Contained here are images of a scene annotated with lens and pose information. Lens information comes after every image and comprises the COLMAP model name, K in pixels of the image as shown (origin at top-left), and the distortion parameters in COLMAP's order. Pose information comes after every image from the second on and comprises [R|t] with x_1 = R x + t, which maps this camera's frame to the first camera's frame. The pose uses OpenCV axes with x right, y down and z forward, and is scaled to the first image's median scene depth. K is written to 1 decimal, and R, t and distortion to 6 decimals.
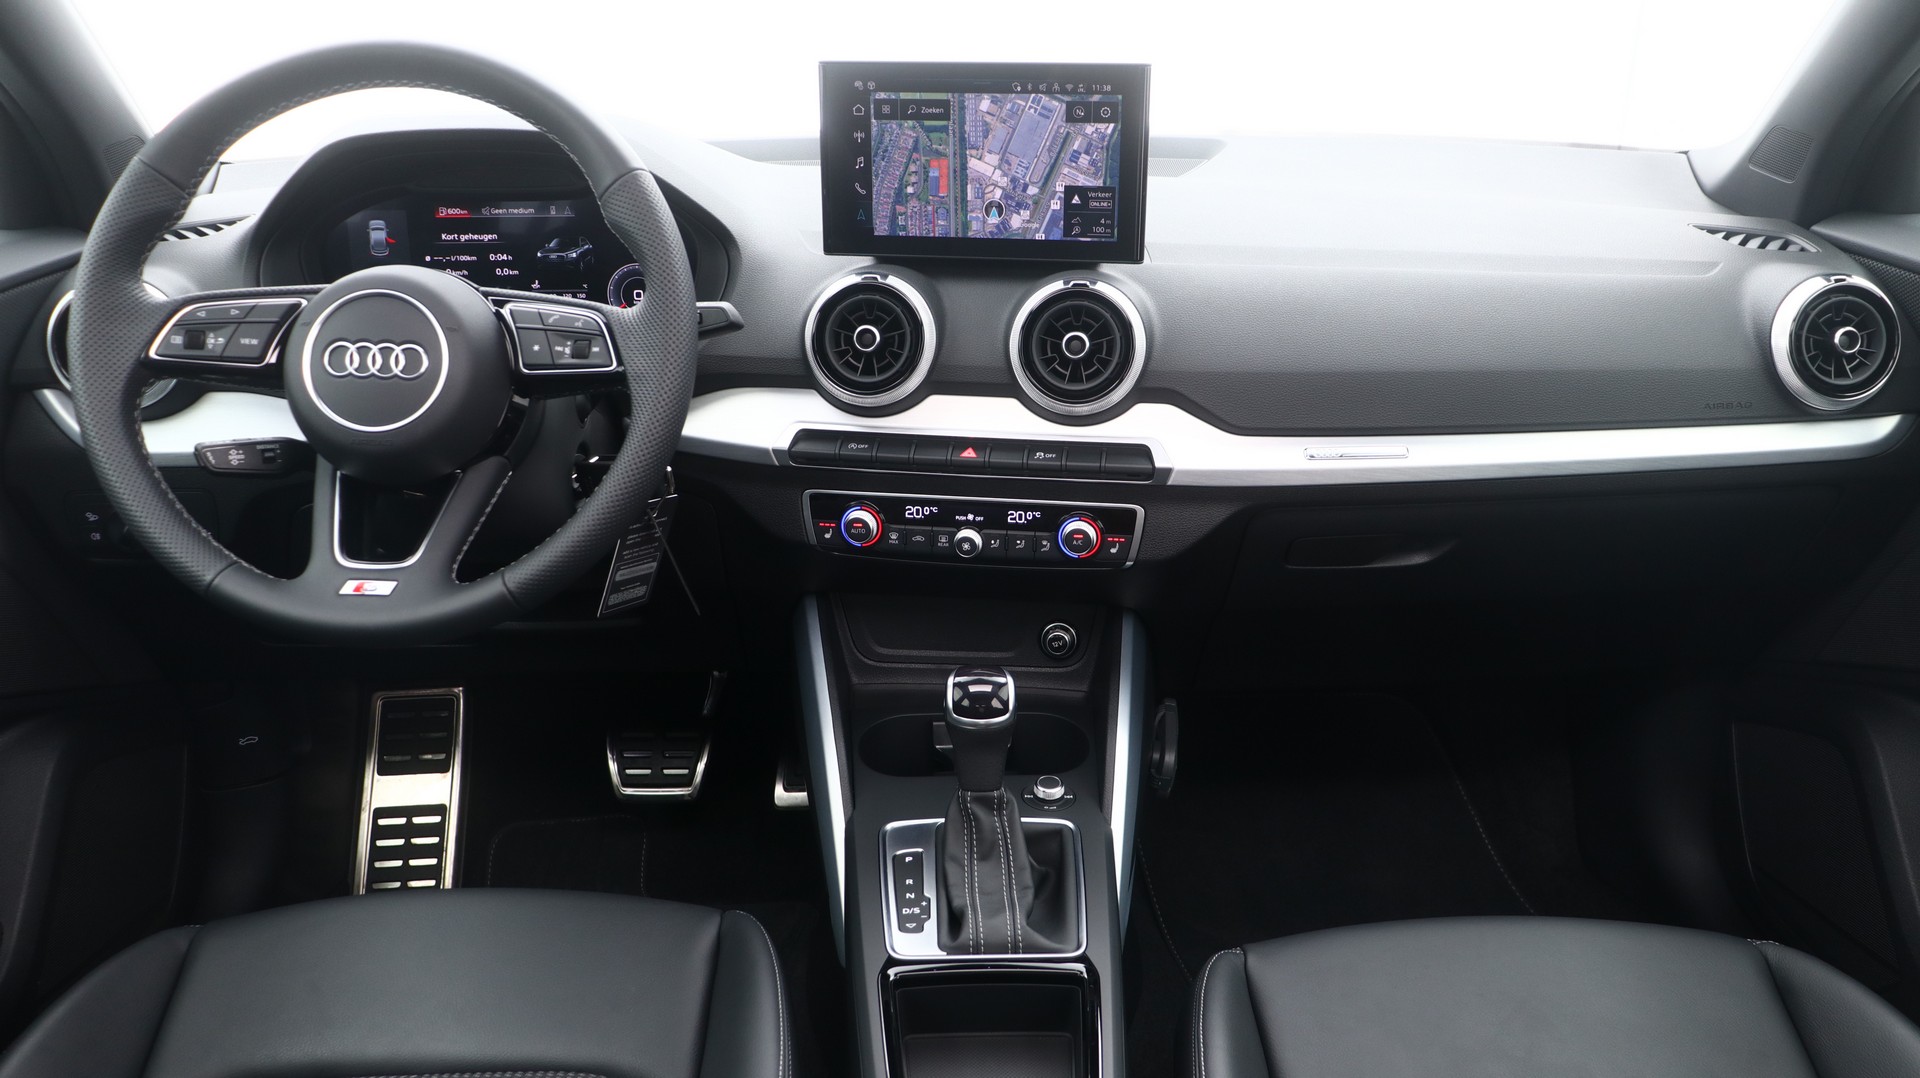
lens RADIAL K [[1508.8, 0, 970.3], [0, 1508.8, 554.8], [0, 0, 1]] dist [-0.028307, 0.008478]
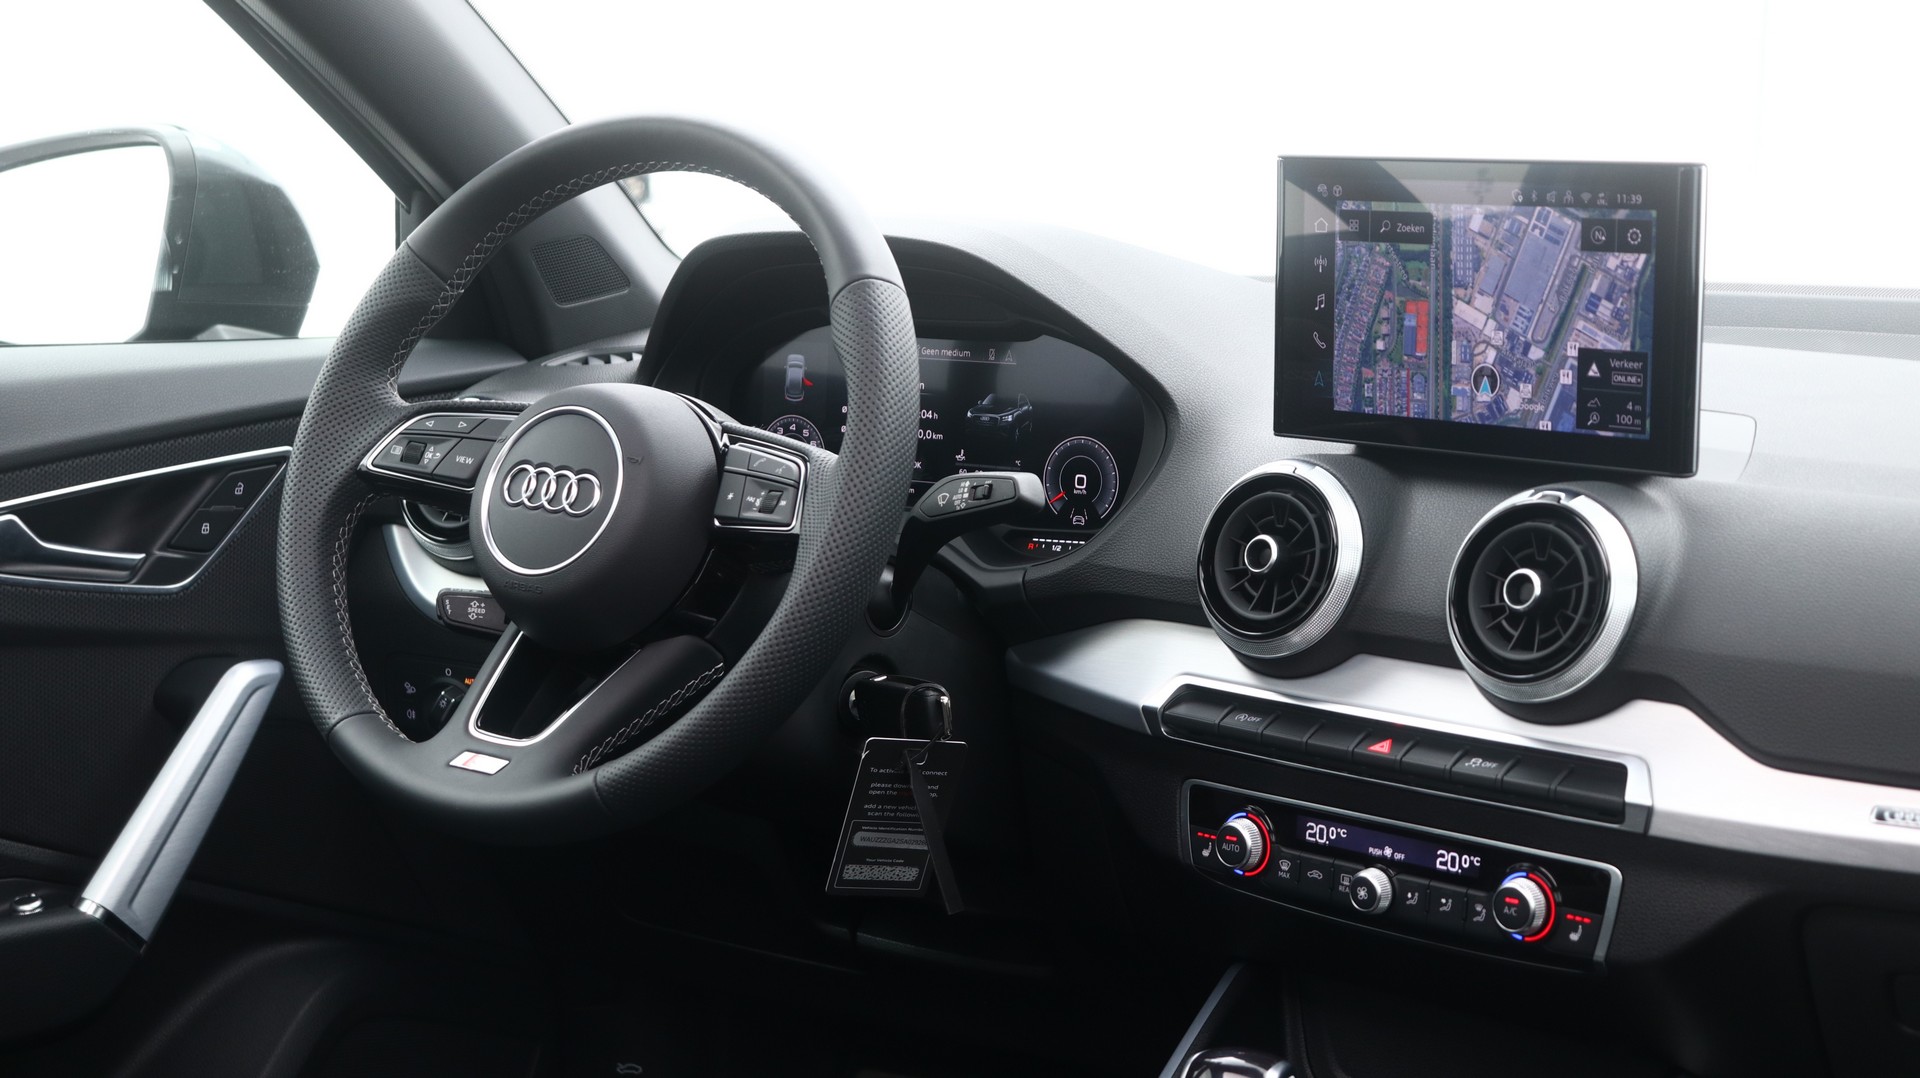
lens RADIAL K [[3001.6, 0, 956.1], [0, 3001.6, 567.0], [0, 0, 1]] dist [-0.010195, 0.000000]
pose [[0.801269, 0.090993, -0.591344, 0.603596], [-0.208025, 0.969072, -0.132758, 0.065575], [0.560975, 0.229389, 0.795416, -0.127899]]
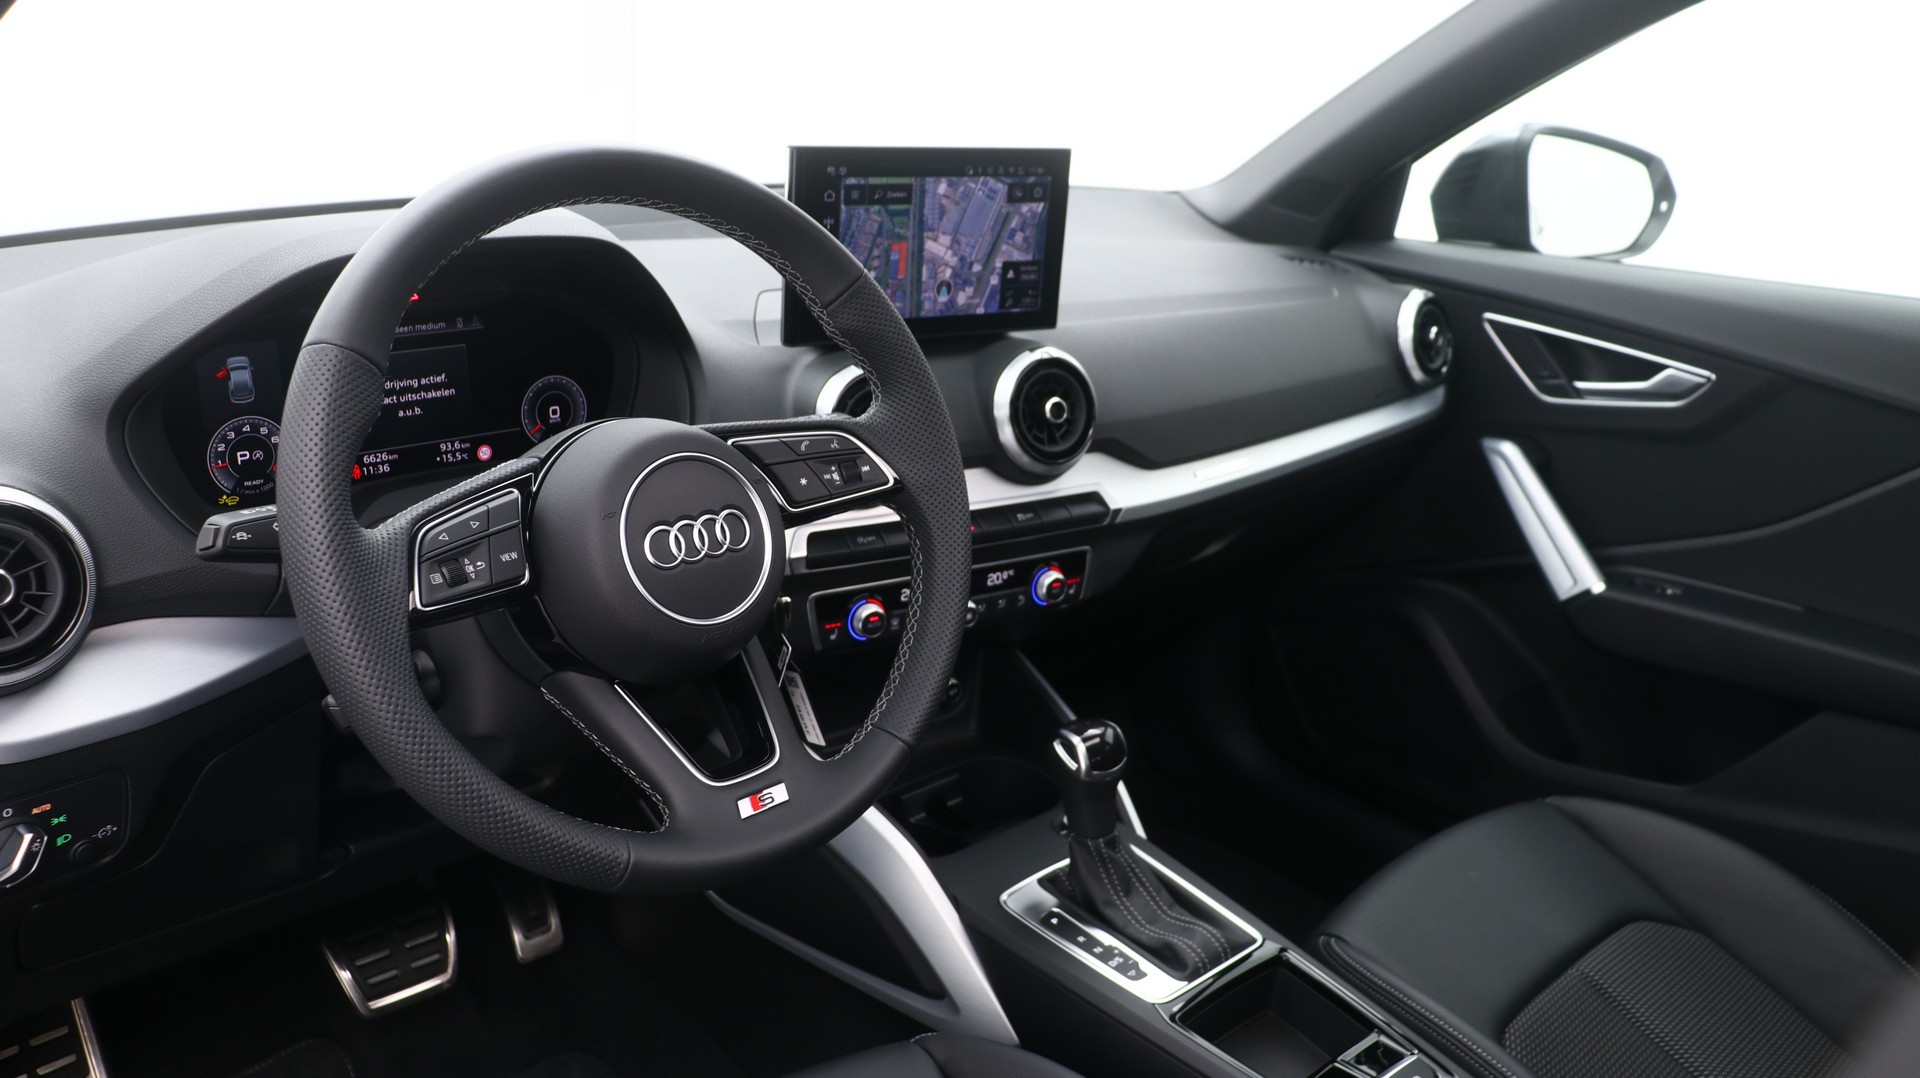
lens RADIAL K [[1508.8, 0, 955.1], [0, 1508.8, 550.4], [0, 0, 1]] dist [-0.028307, 0.008478]
pose [[0.747102, -0.183108, 0.638992, -0.670471], [0.176664, 0.981434, 0.074683, -0.130567], [-0.640803, 0.057091, 0.765579, 0.222912]]
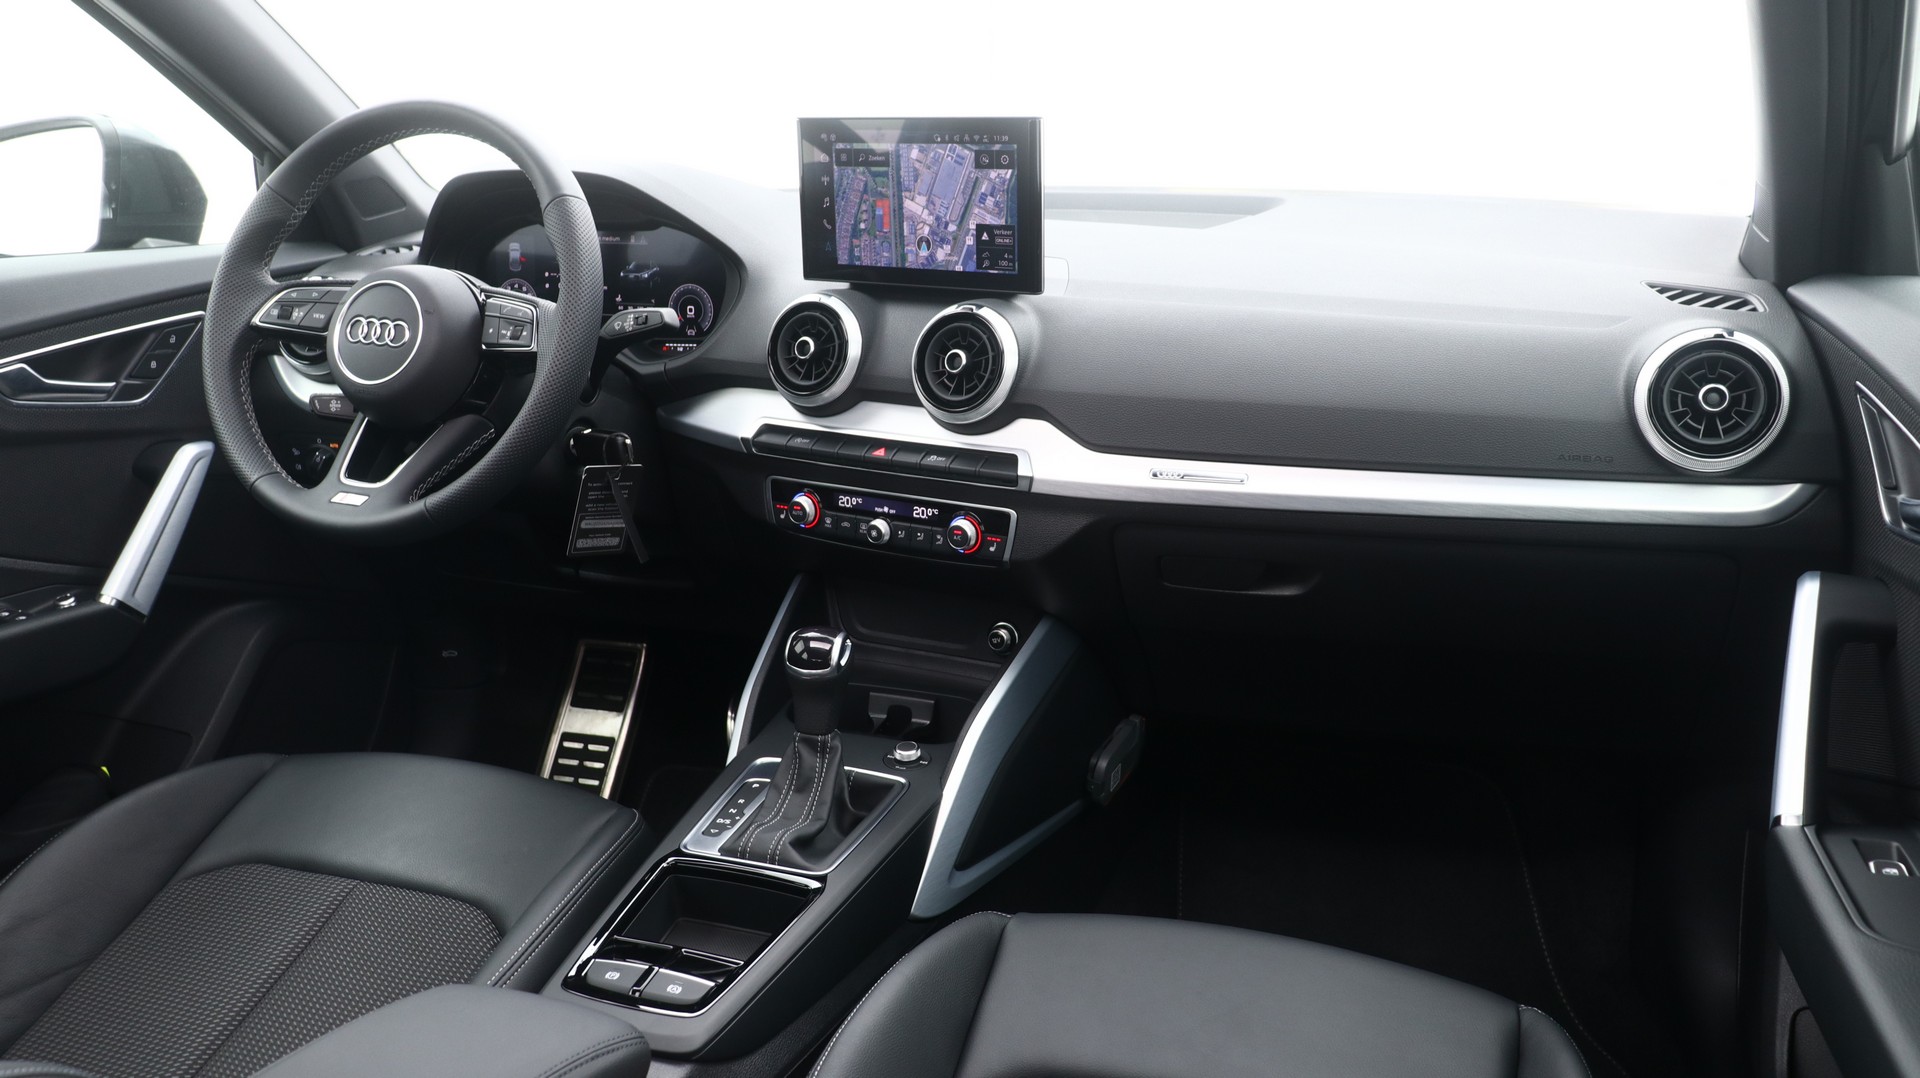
lens RADIAL K [[1508.8, 0, 973.0], [0, 1508.8, 551.7], [0, 0, 1]] dist [-0.028307, 0.008478]
pose [[0.927729, 0.097816, -0.360209, 0.491860], [-0.118776, 0.992251, -0.036461, 0.042057], [0.353852, 0.076610, 0.932159, -0.042253]]
